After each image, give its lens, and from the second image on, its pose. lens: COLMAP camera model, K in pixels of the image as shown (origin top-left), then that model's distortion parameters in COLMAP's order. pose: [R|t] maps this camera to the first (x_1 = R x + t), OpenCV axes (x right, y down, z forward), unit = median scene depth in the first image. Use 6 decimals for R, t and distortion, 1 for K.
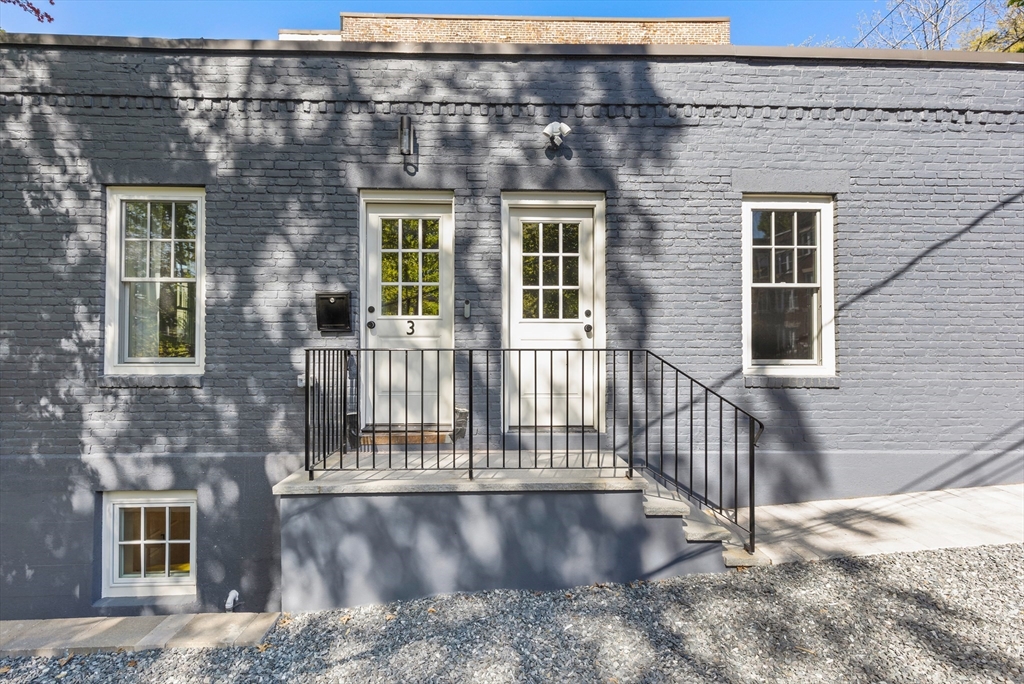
lens RADIAL K [[464.6, 0, 507.7], [0, 464.6, 341.5], [0, 0, 1]] dist [0.003639, -0.002038]
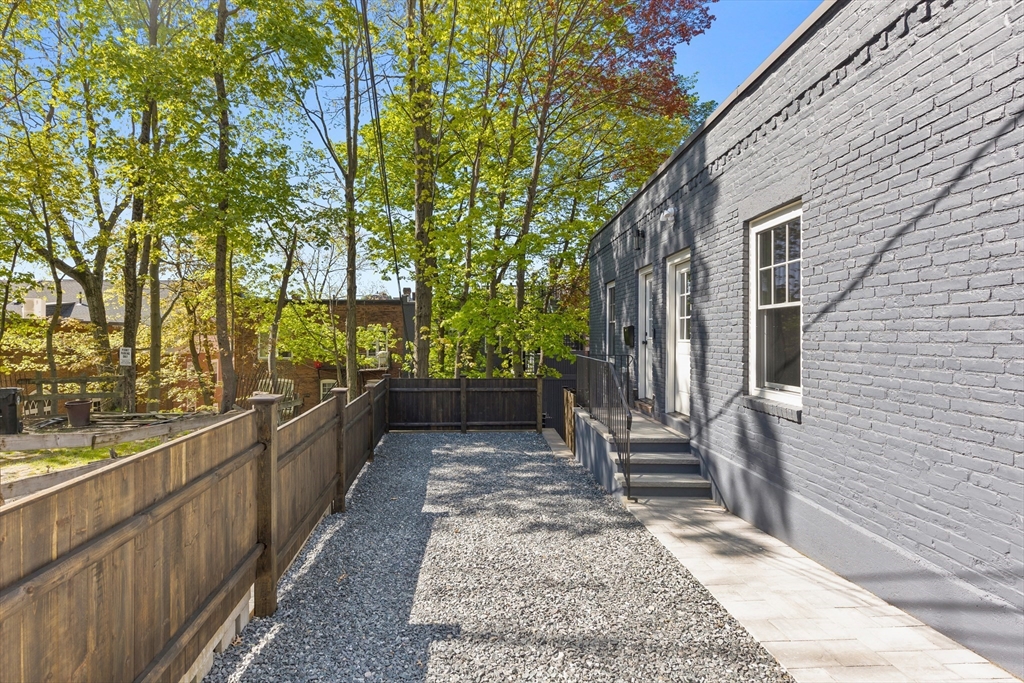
lens RADIAL K [[464.6, 0, 506.5], [0, 464.6, 339.4], [0, 0, 1]] dist [0.003639, -0.002038]
pose [[0.025330, 0.004615, -0.999669, 1.551364], [0.005333, 0.999974, 0.004752, -0.061391], [0.999665, -0.005452, 0.025304, 0.436650]]
